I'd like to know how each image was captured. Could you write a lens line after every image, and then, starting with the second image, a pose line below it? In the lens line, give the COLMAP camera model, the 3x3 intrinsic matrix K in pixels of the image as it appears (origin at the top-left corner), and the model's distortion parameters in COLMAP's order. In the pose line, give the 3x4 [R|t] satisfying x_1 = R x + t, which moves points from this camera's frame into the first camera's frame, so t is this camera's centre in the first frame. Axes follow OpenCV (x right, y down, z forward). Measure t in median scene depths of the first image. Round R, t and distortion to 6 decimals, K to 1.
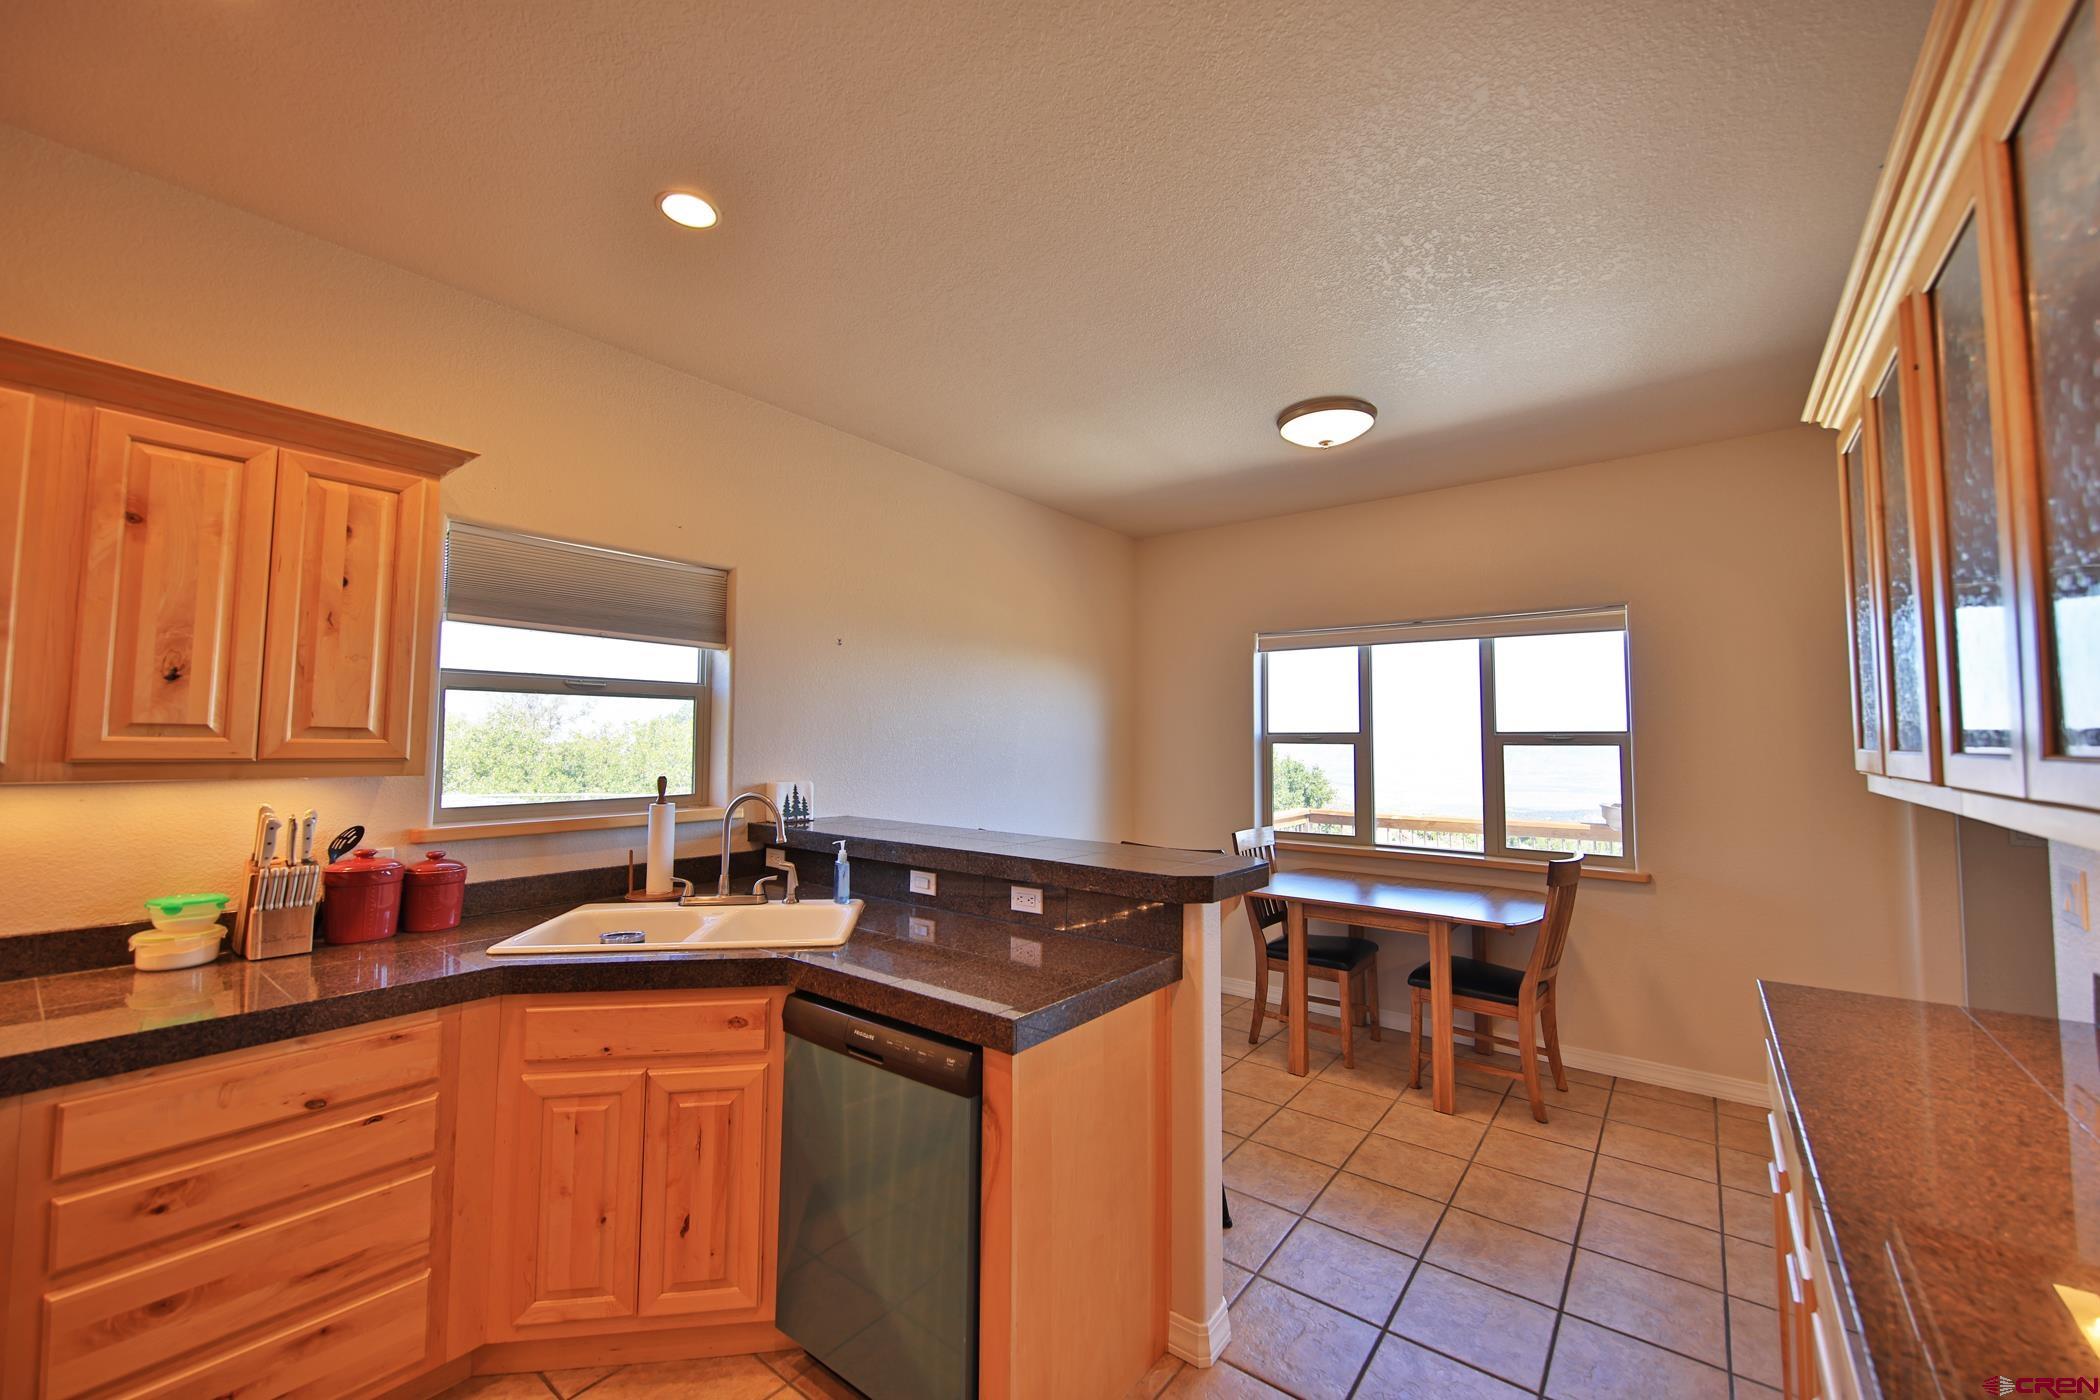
lens RADIAL K [[817.8, 0, 1055.9], [0, 817.8, 695.6], [0, 0, 1]] dist [0.010659, -0.006313]
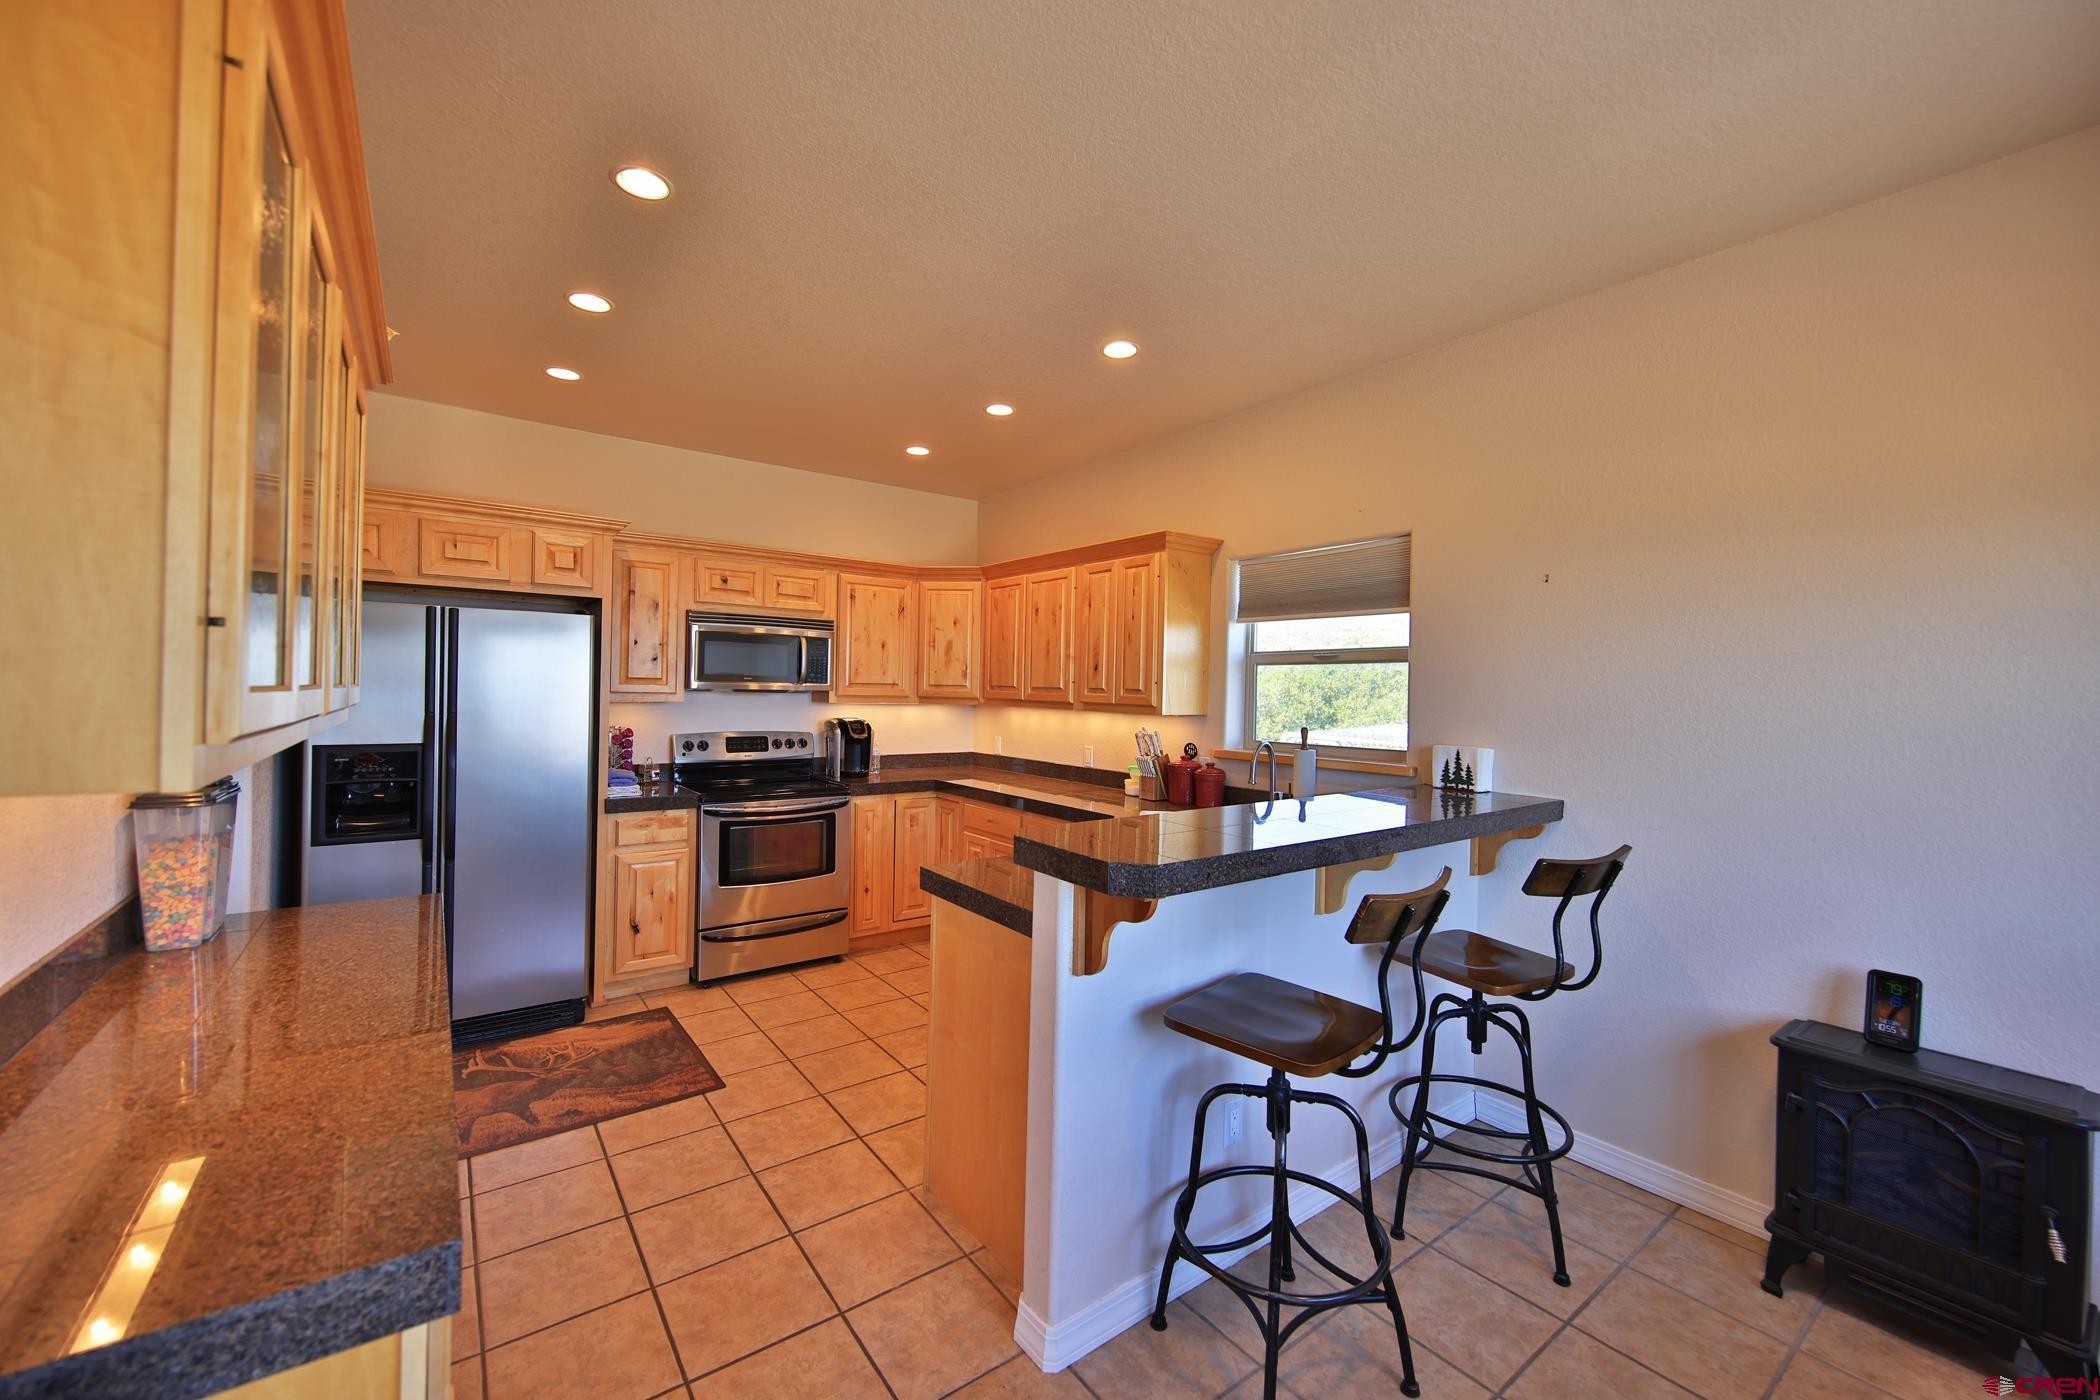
lens RADIAL K [[817.8, 0, 1055.9], [0, 817.8, 695.6], [0, 0, 1]] dist [0.010659, -0.006313]
pose [[-0.262971, -0.007711, -0.964773, 1.019981], [0.032127, 0.999344, -0.016744, 0.074681], [0.964269, -0.035398, -0.262551, 1.223628]]
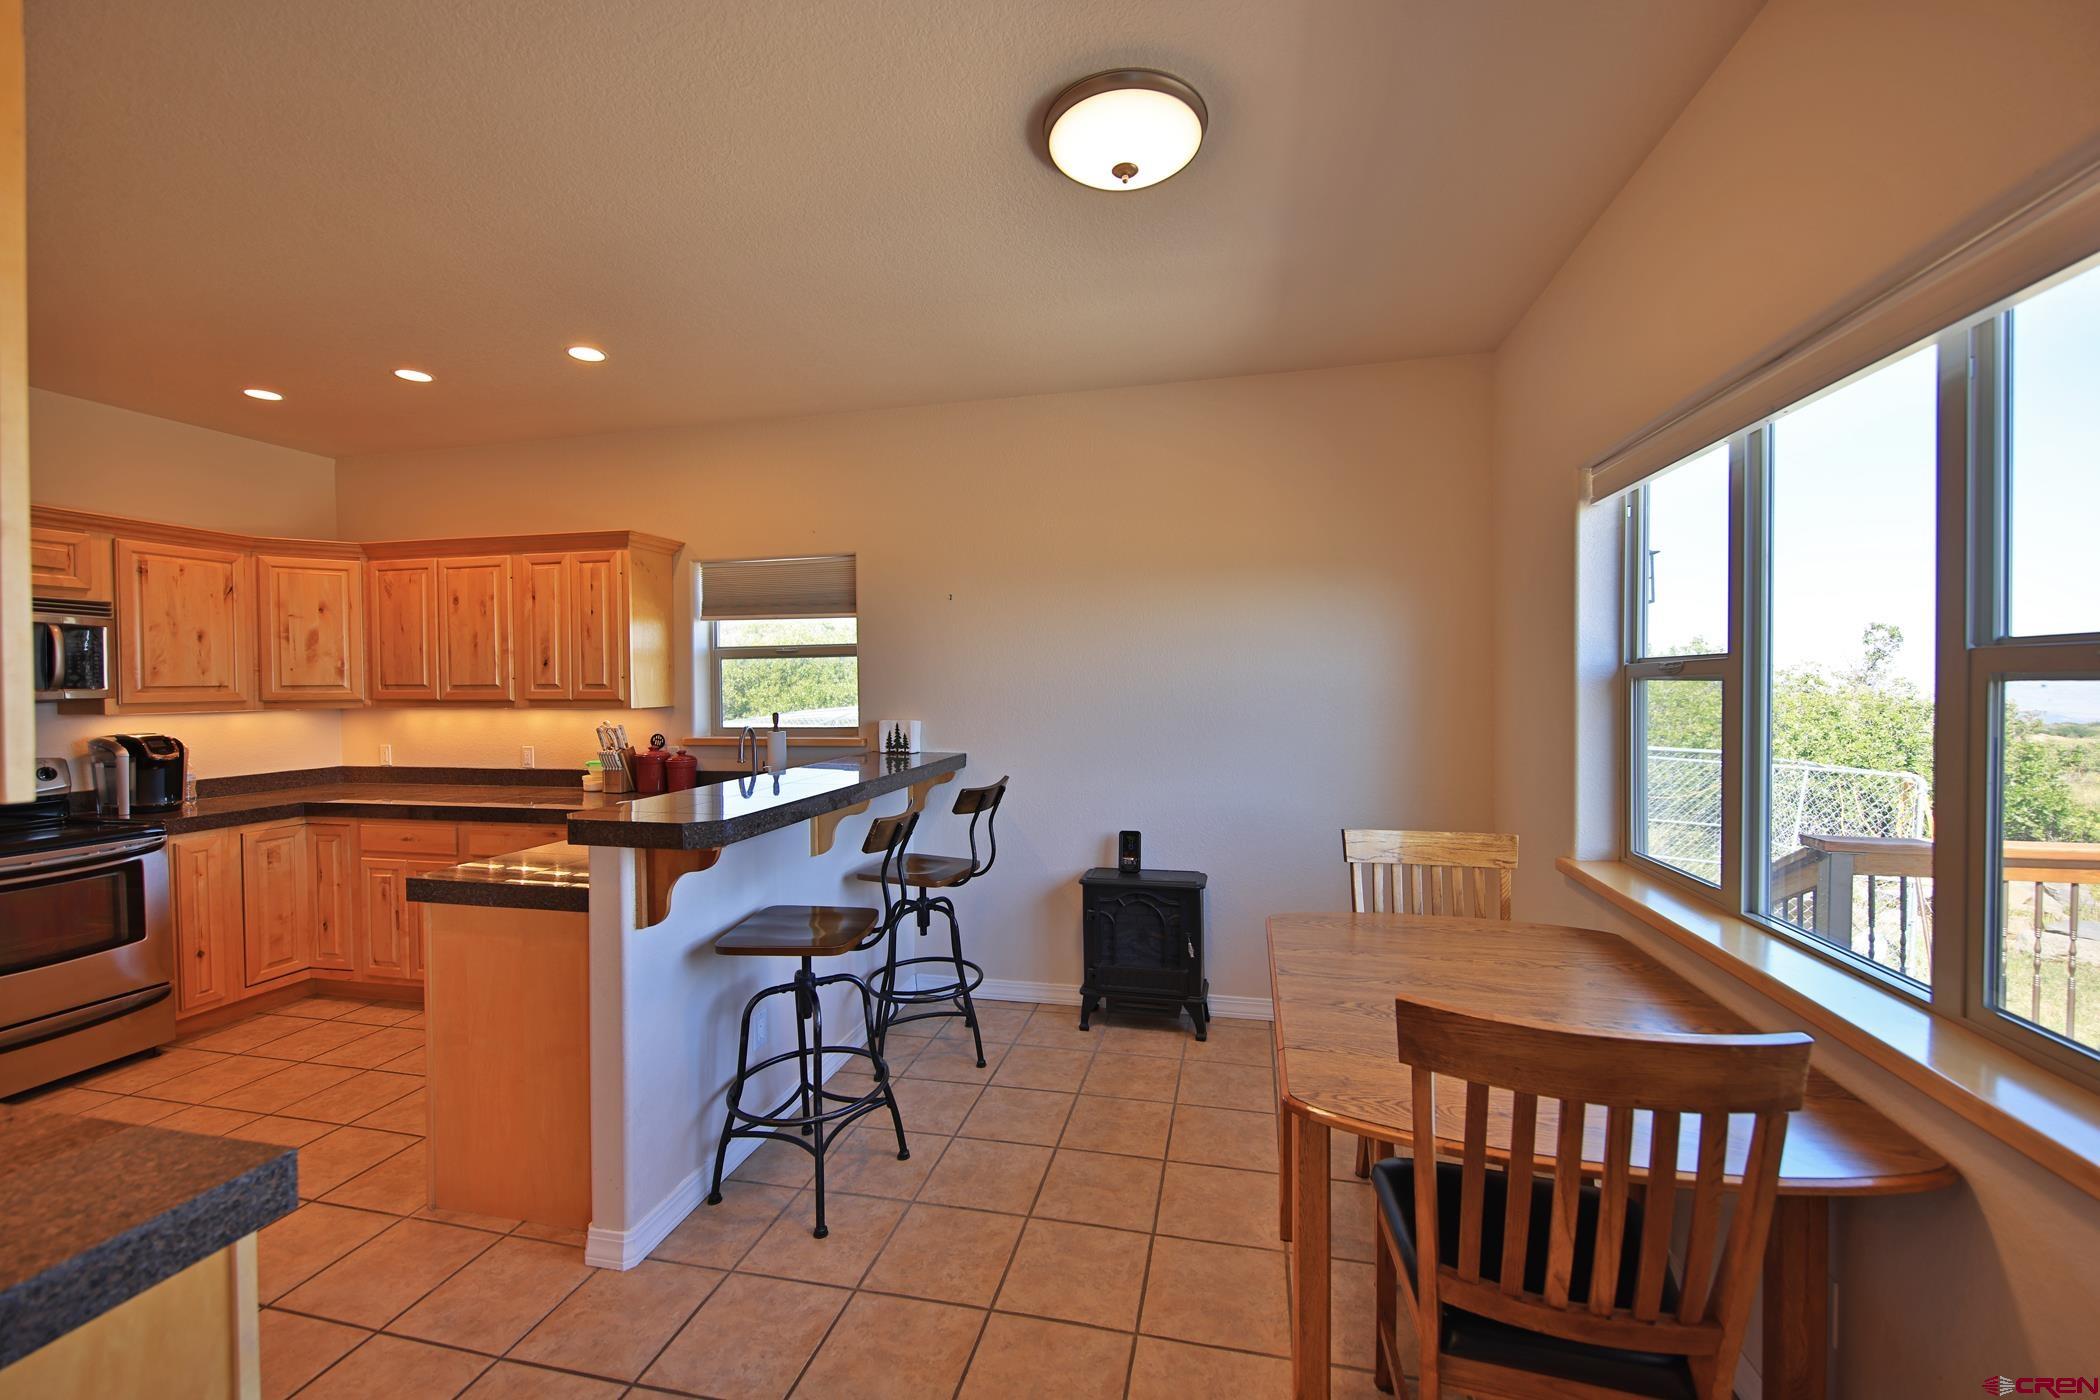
lens RADIAL K [[817.8, 0, 1055.9], [0, 817.8, 695.6], [0, 0, 1]] dist [0.010659, -0.006313]
pose [[0.422846, 0.002193, -0.906199, 1.315149], [0.063981, 0.997429, 0.032268, 0.067731], [0.903940, -0.071624, 0.421619, 1.066359]]
